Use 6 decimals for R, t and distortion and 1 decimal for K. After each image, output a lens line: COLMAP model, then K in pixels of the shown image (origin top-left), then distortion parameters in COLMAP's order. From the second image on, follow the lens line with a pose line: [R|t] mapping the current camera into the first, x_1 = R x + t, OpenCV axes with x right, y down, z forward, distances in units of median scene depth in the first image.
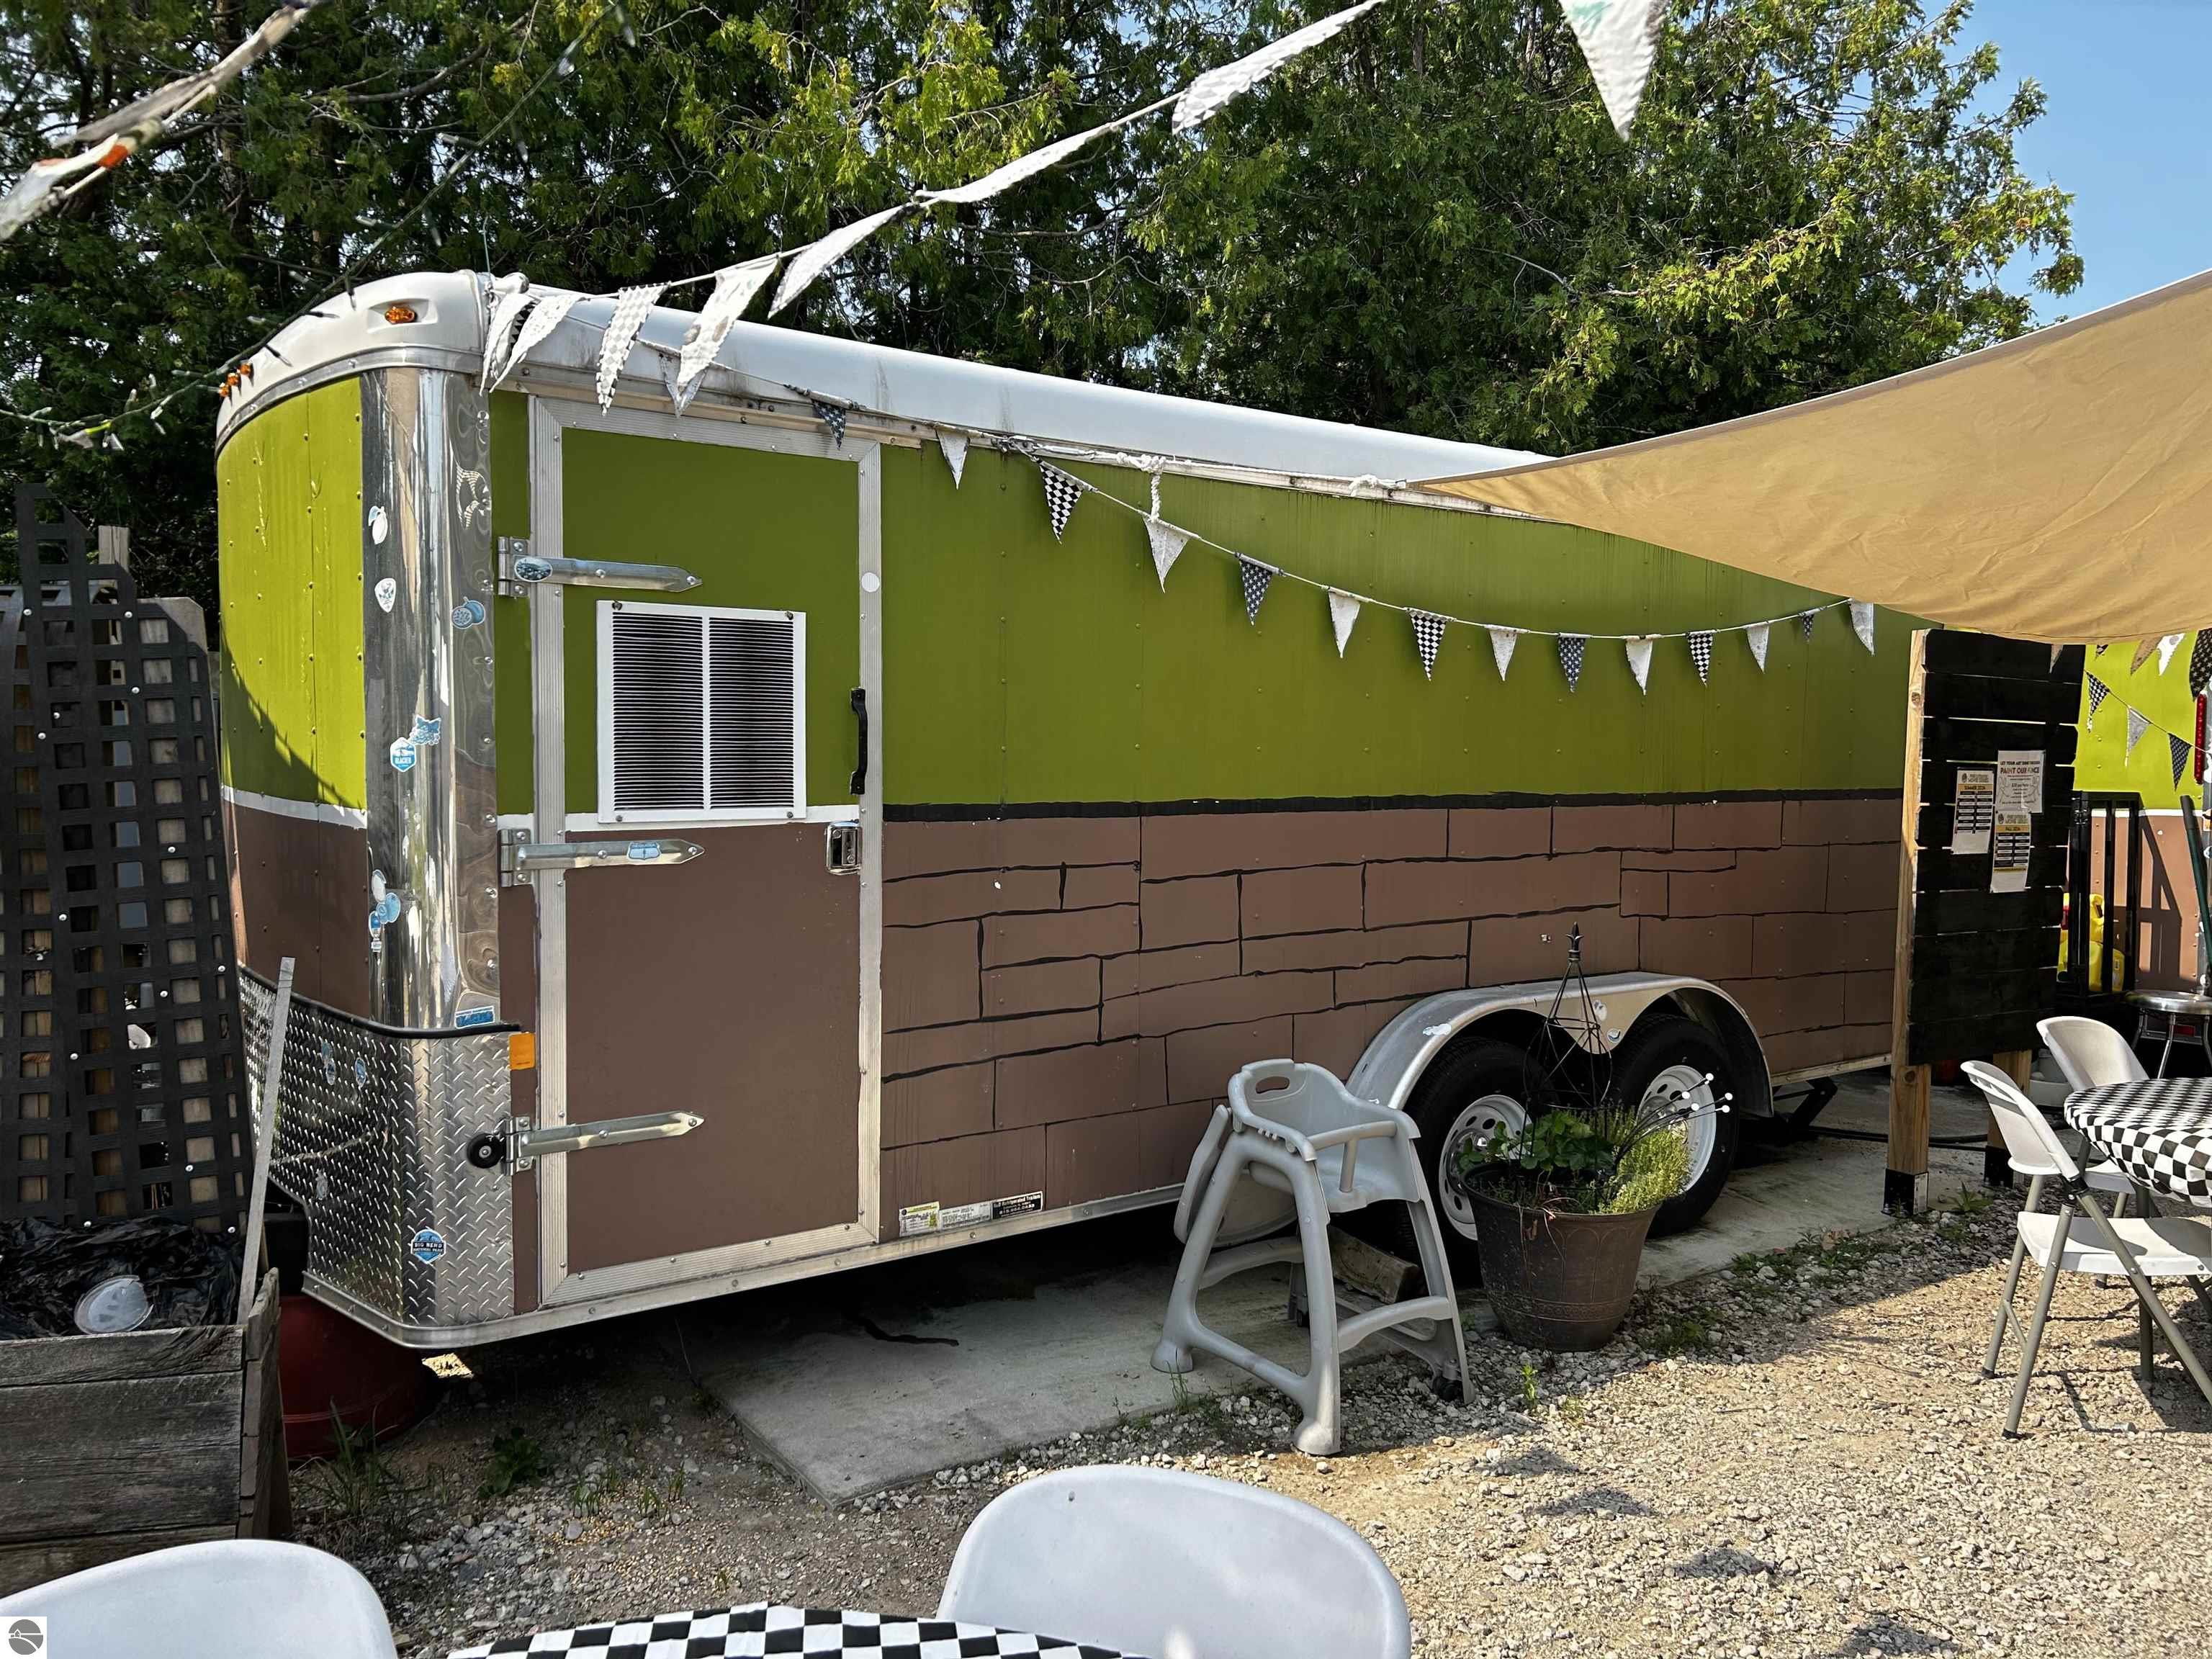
lens RADIAL K [[1666.8, 0, 1122.0], [0, 1666.8, 816.8], [0, 0, 1]] dist [0.057467, -0.055090]
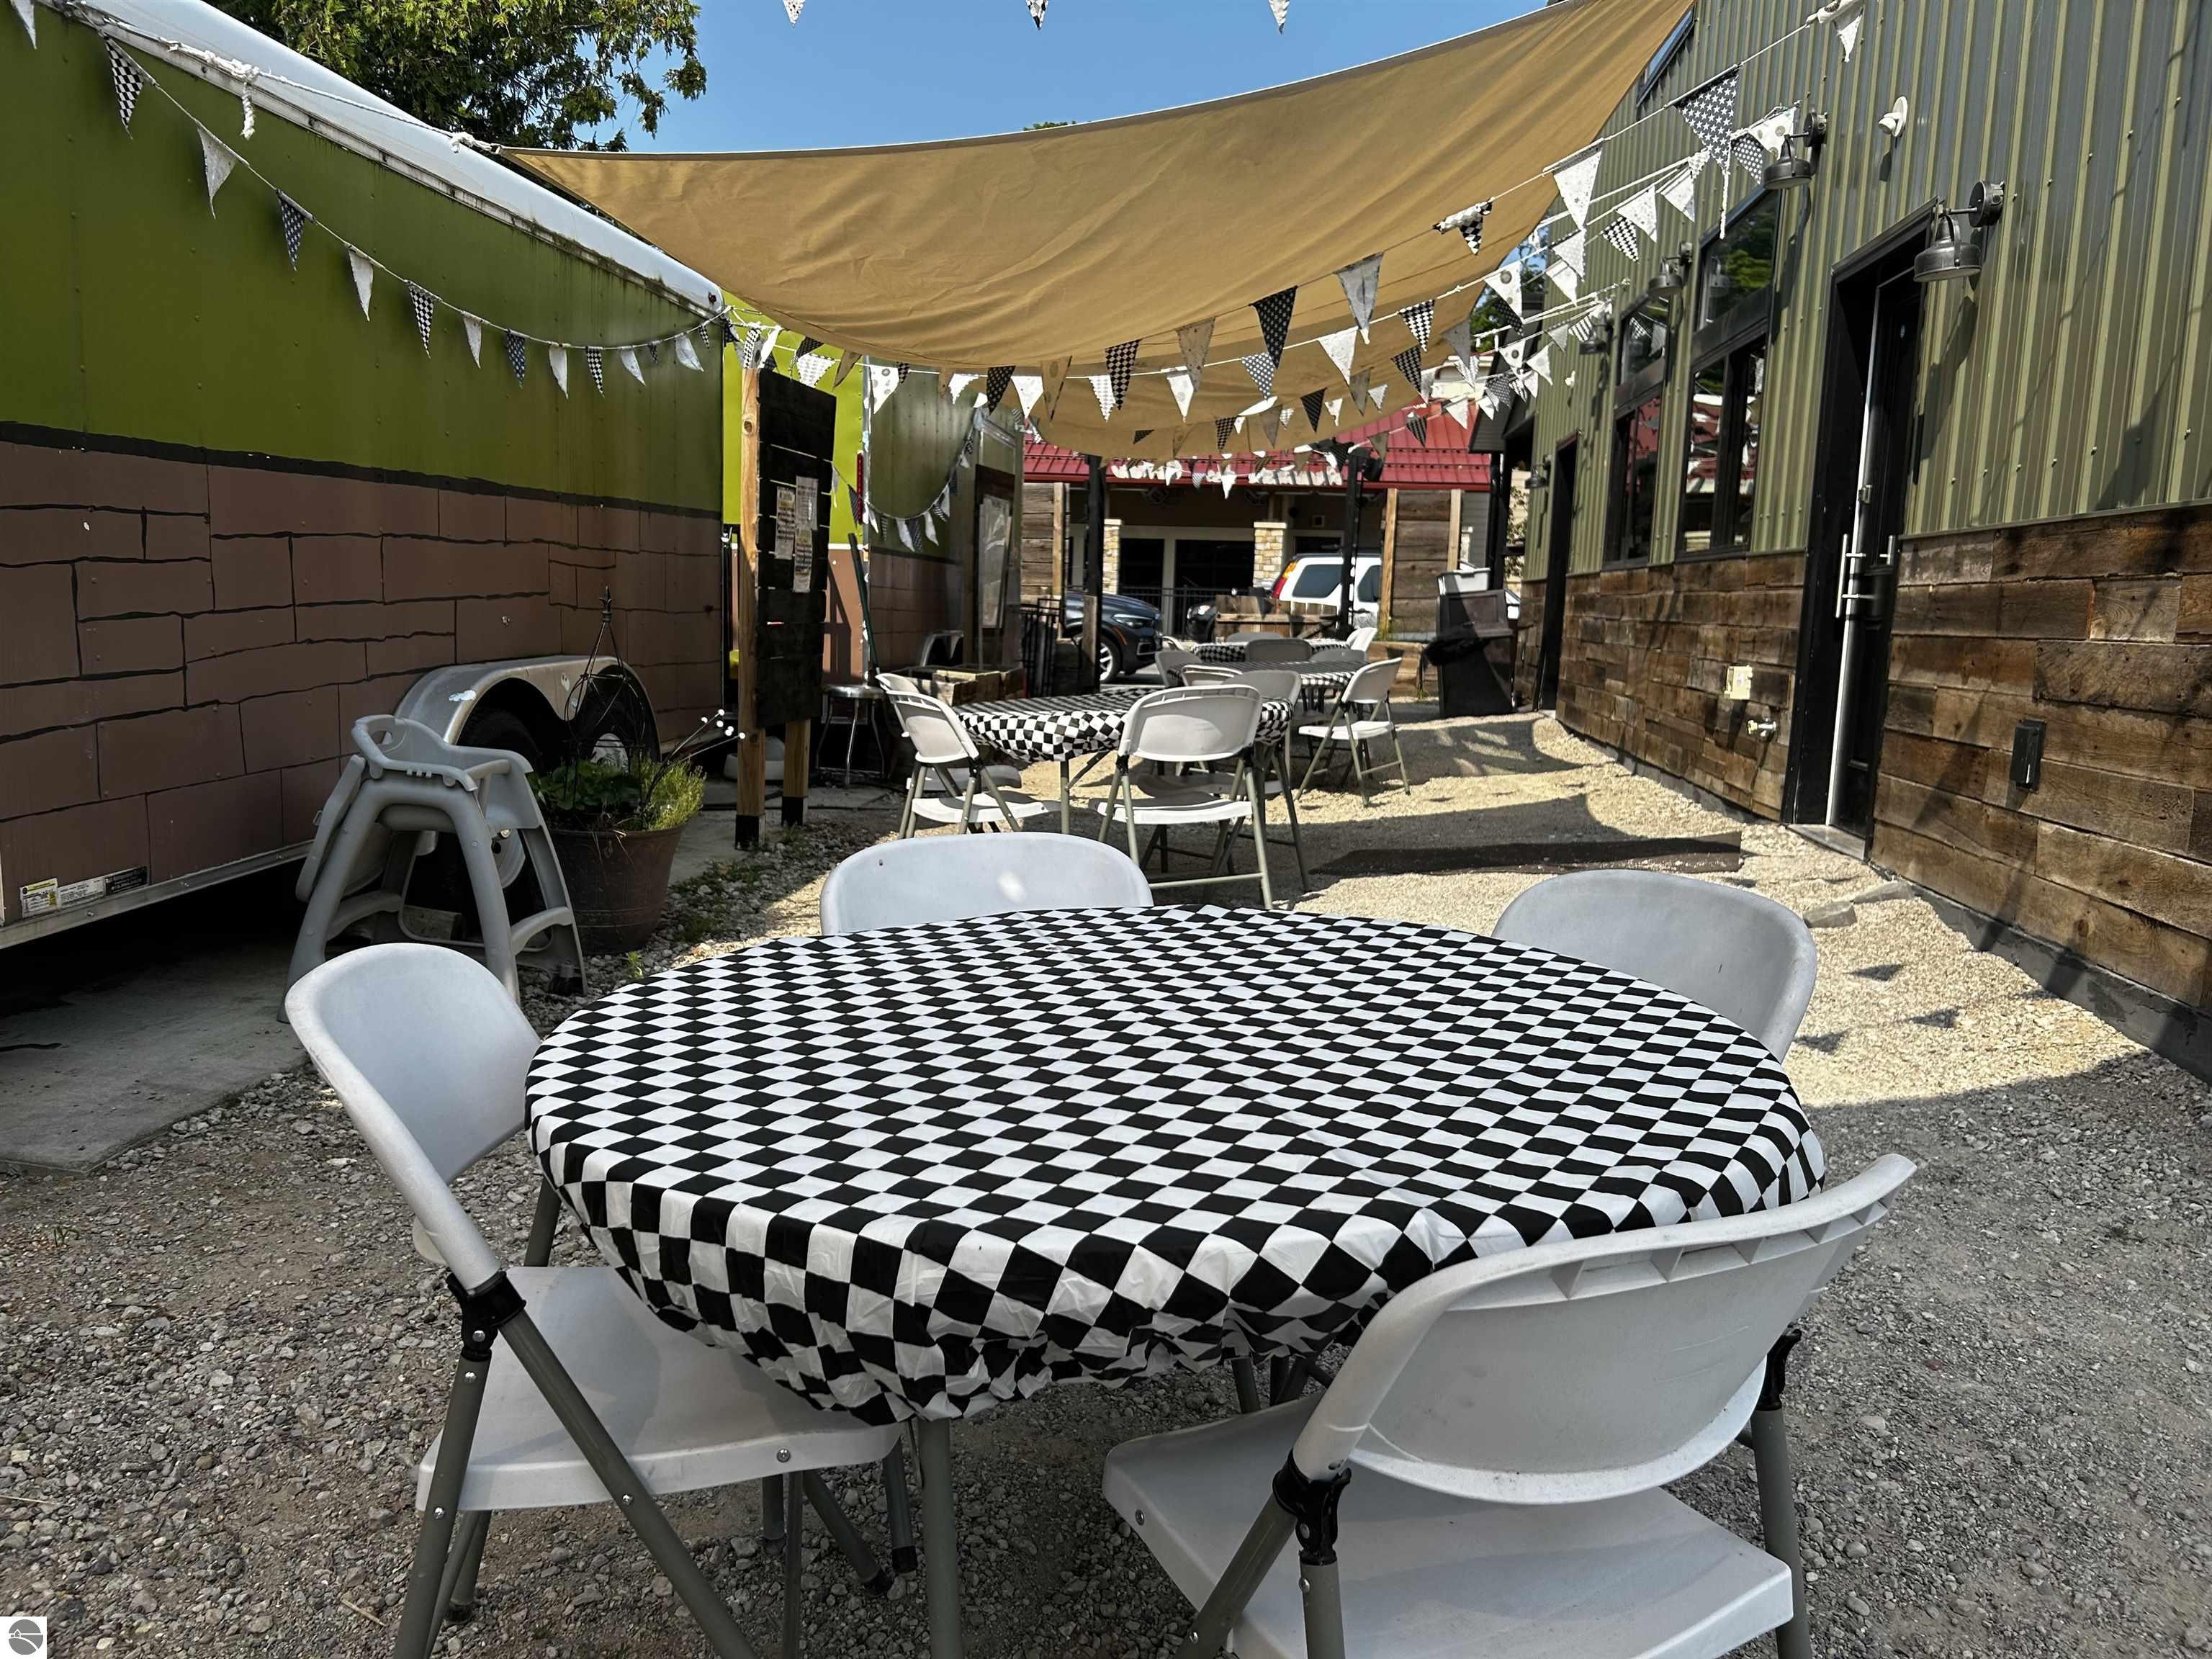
lens RADIAL K [[1666.8, 0, 1091.0], [0, 1666.8, 845.1], [0, 0, 1]] dist [0.057467, -0.055090]
pose [[0.671940, -0.105496, 0.733053, -0.336180], [0.002372, 0.990104, 0.140315, 0.071866], [-0.740601, -0.092544, 0.665541, -0.015985]]
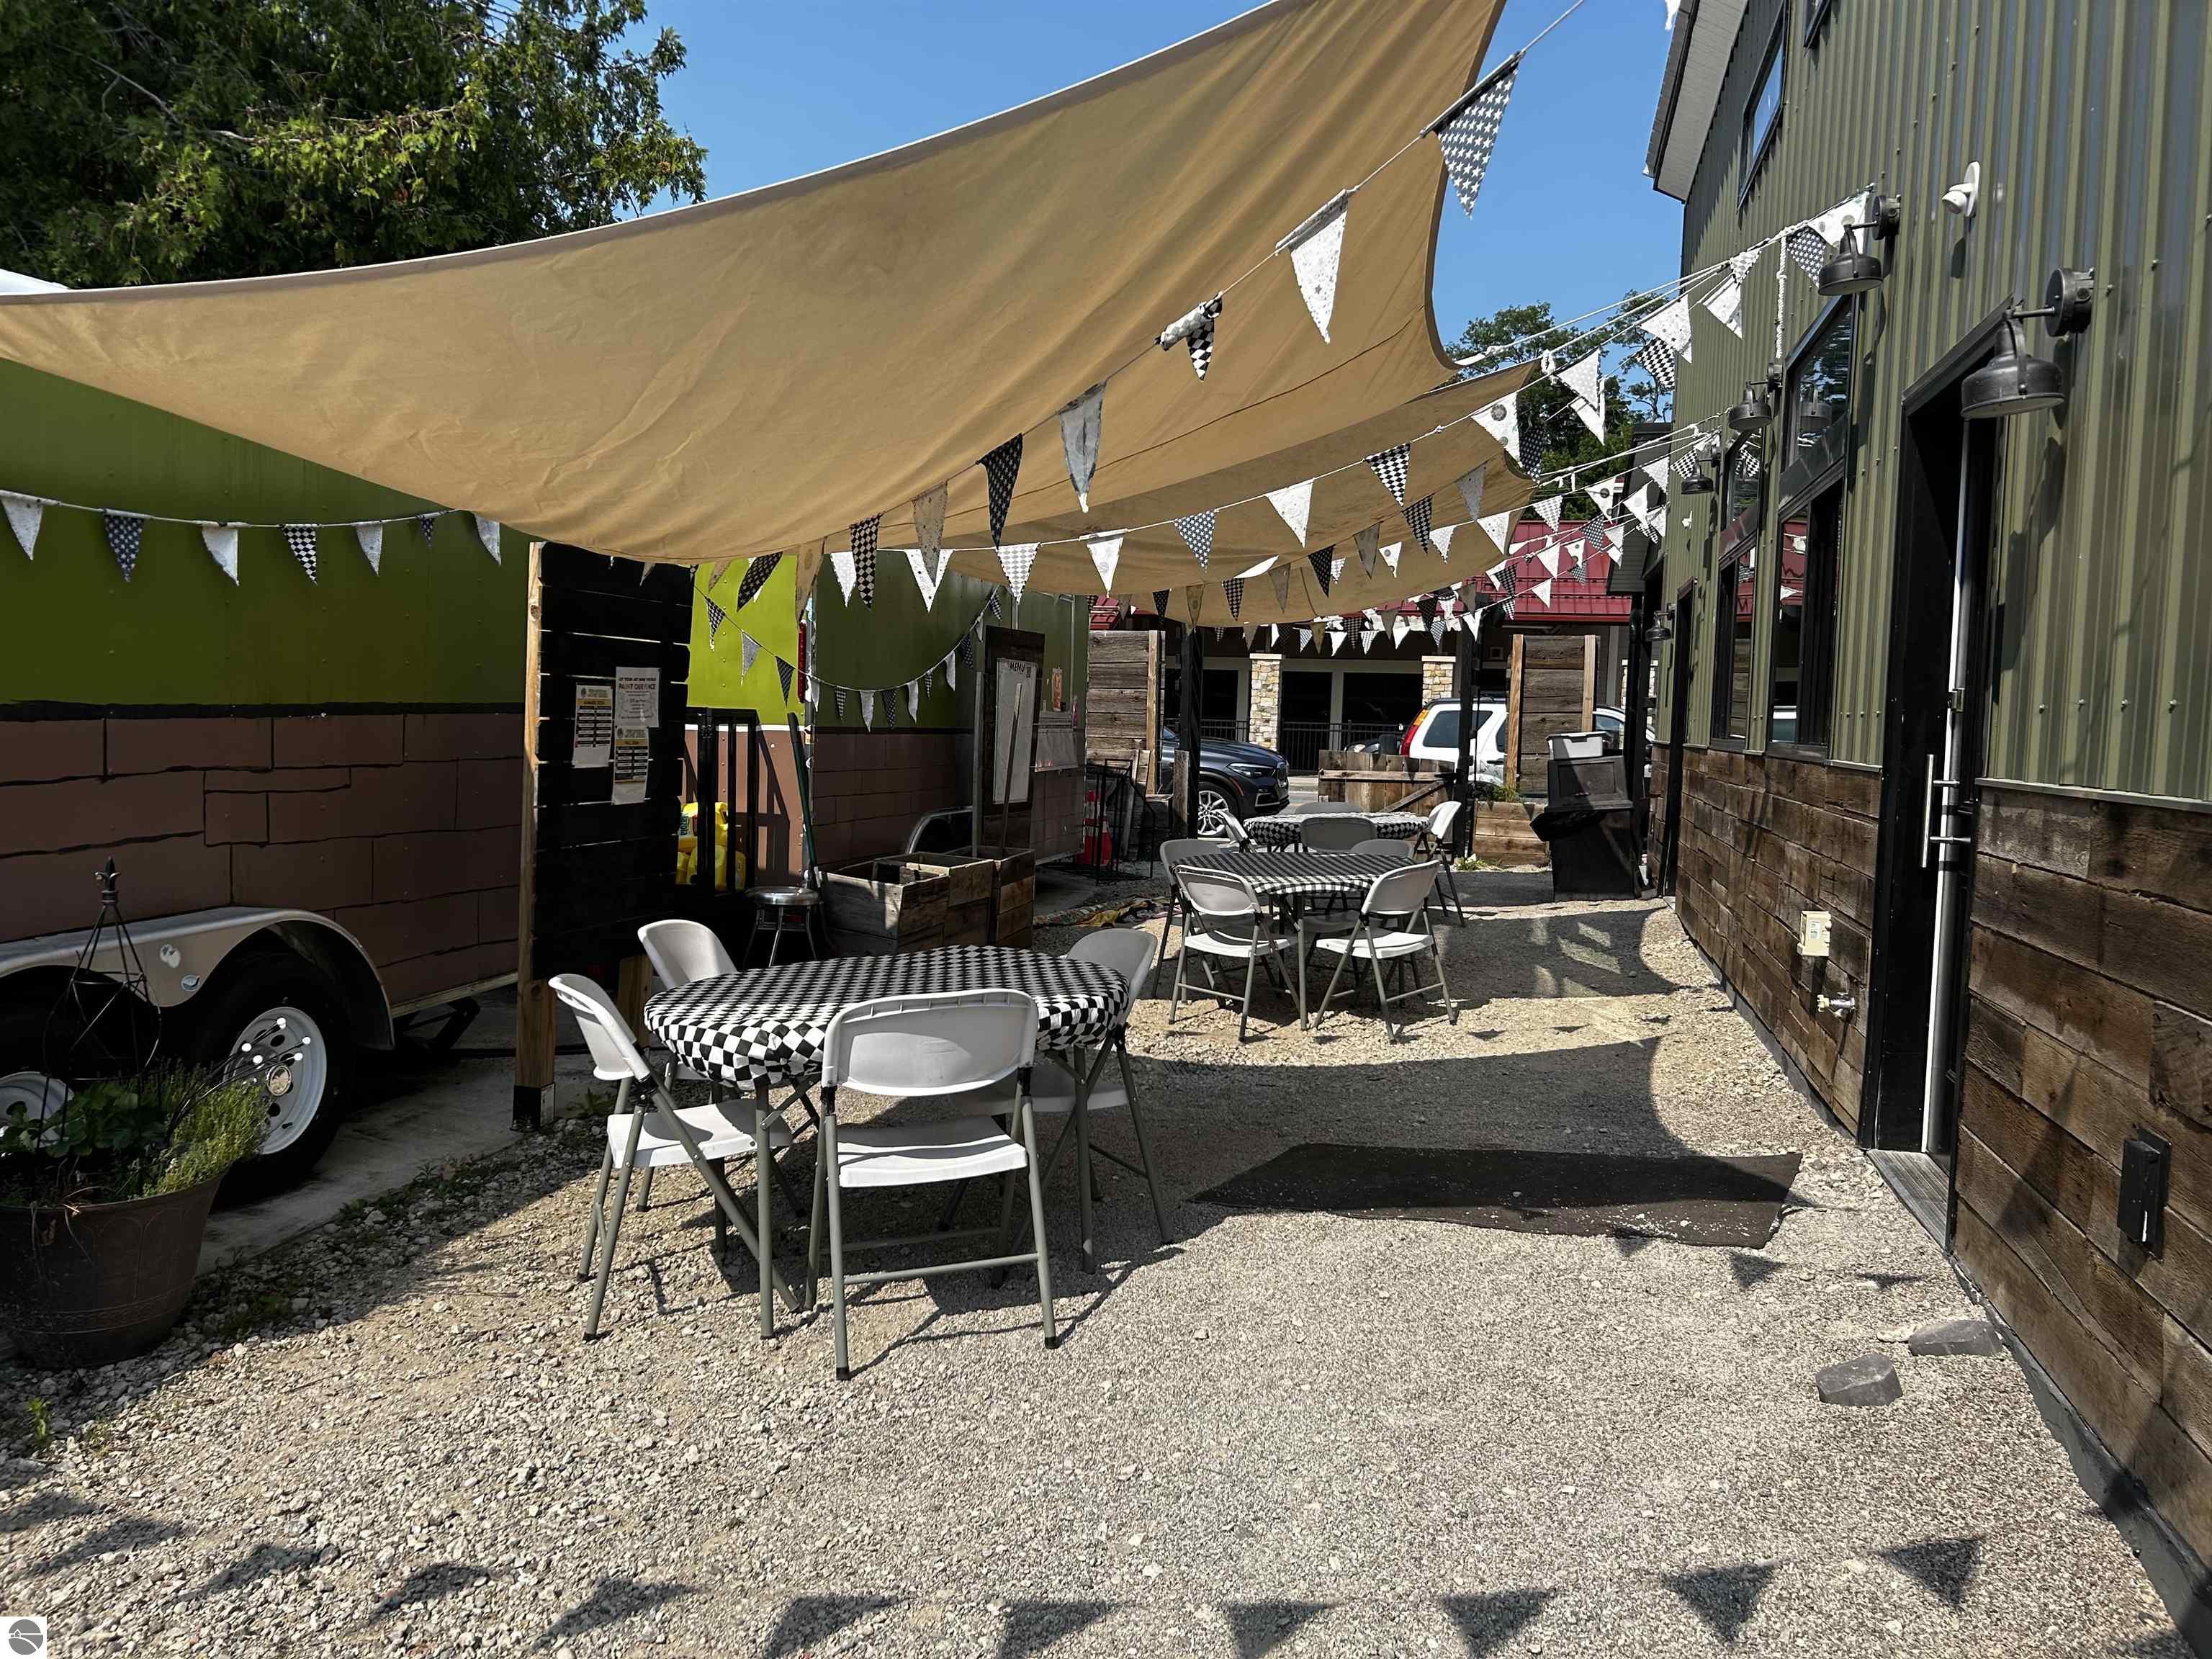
lens RADIAL K [[1666.8, 0, 1103.4], [0, 1666.8, 822.4], [0, 0, 1]] dist [0.057467, -0.055090]
pose [[0.753951, -0.038159, 0.655822, 0.086130], [0.003032, 0.998503, 0.054612, 0.000985], [-0.656924, -0.039186, 0.752938, 0.037228]]
